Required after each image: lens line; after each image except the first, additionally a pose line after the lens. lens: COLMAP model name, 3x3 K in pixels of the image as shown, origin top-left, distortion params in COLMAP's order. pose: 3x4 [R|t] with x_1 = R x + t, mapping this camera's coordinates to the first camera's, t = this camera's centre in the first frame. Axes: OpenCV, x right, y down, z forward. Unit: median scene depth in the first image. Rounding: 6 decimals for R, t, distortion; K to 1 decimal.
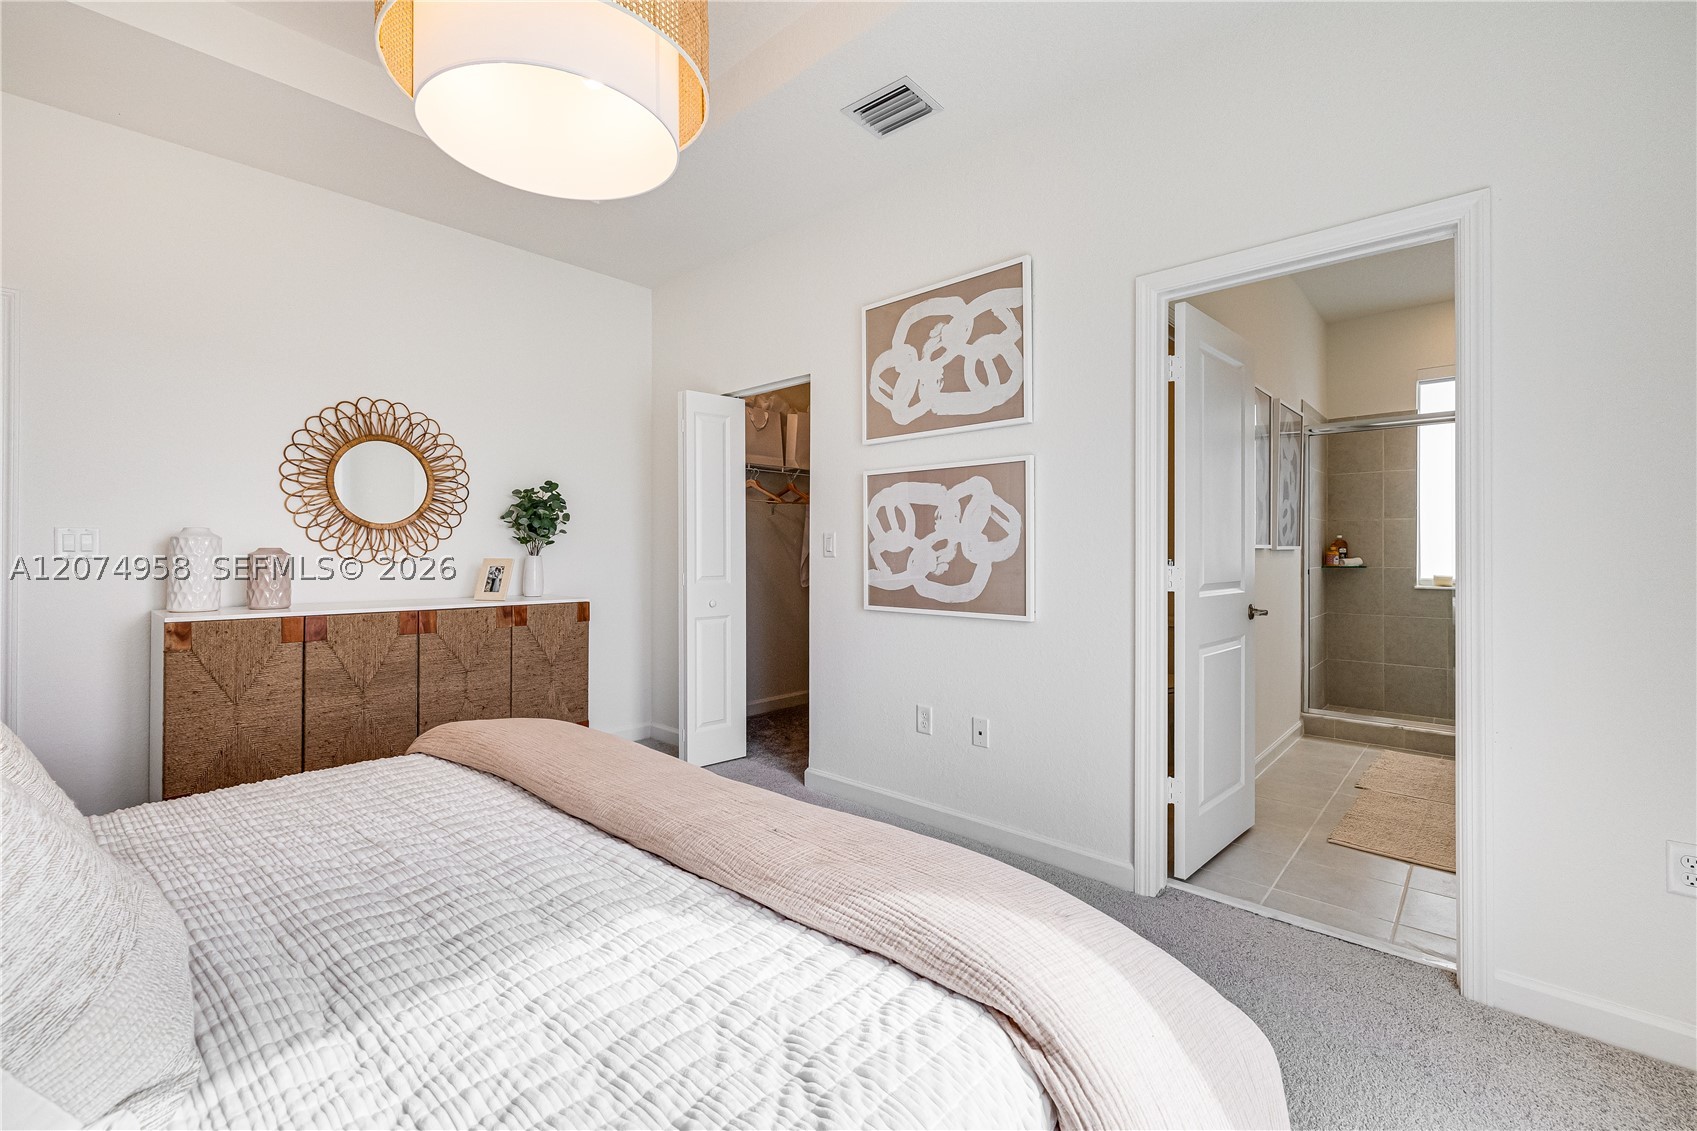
lens RADIAL K [[707.1, 0, 846.9], [0, 707.1, 549.9], [0, 0, 1]] dist [0.000866, 0.000062]
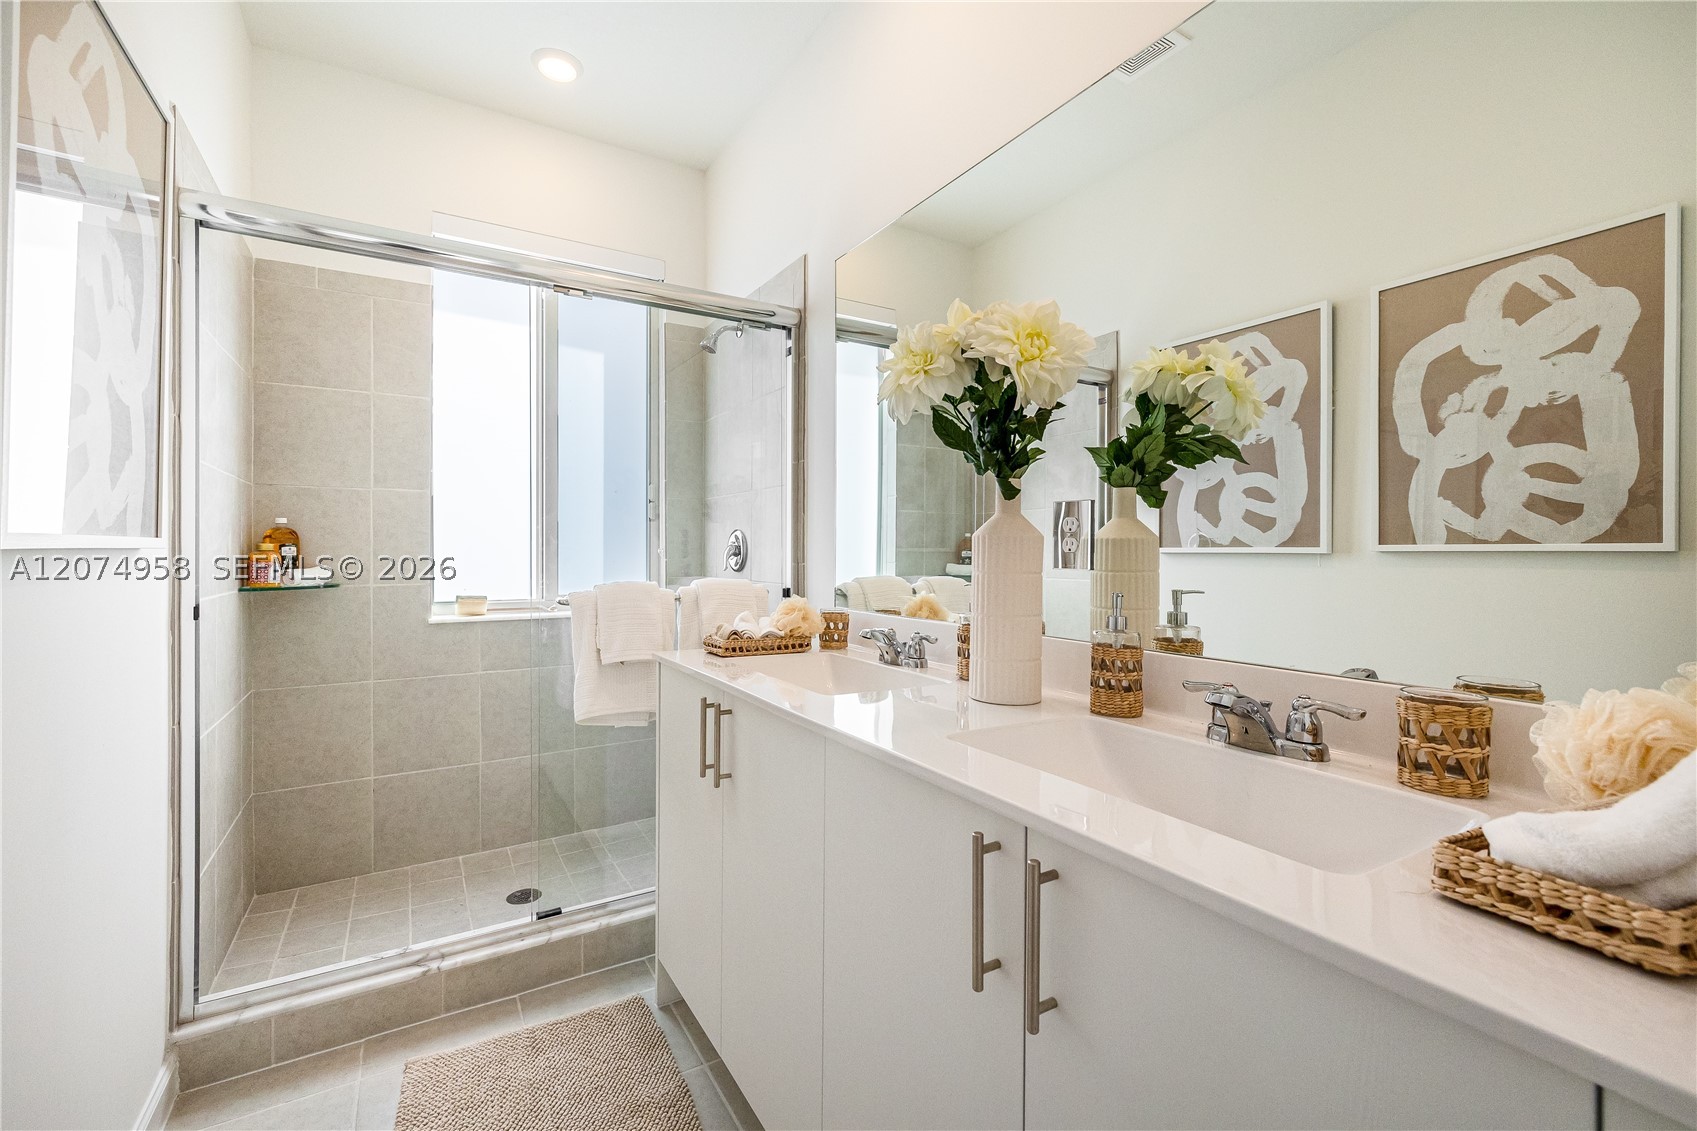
lens RADIAL K [[712.2, 0, 832.9], [0, 712.2, 552.9], [0, 0, 1]] dist [0.006498, 0.000110]
pose [[0.281123, -0.002210, 0.959669, 0.366730], [-0.001613, 0.999995, 0.002776, -0.000132], [-0.959671, -0.002328, 0.281117, 0.547522]]
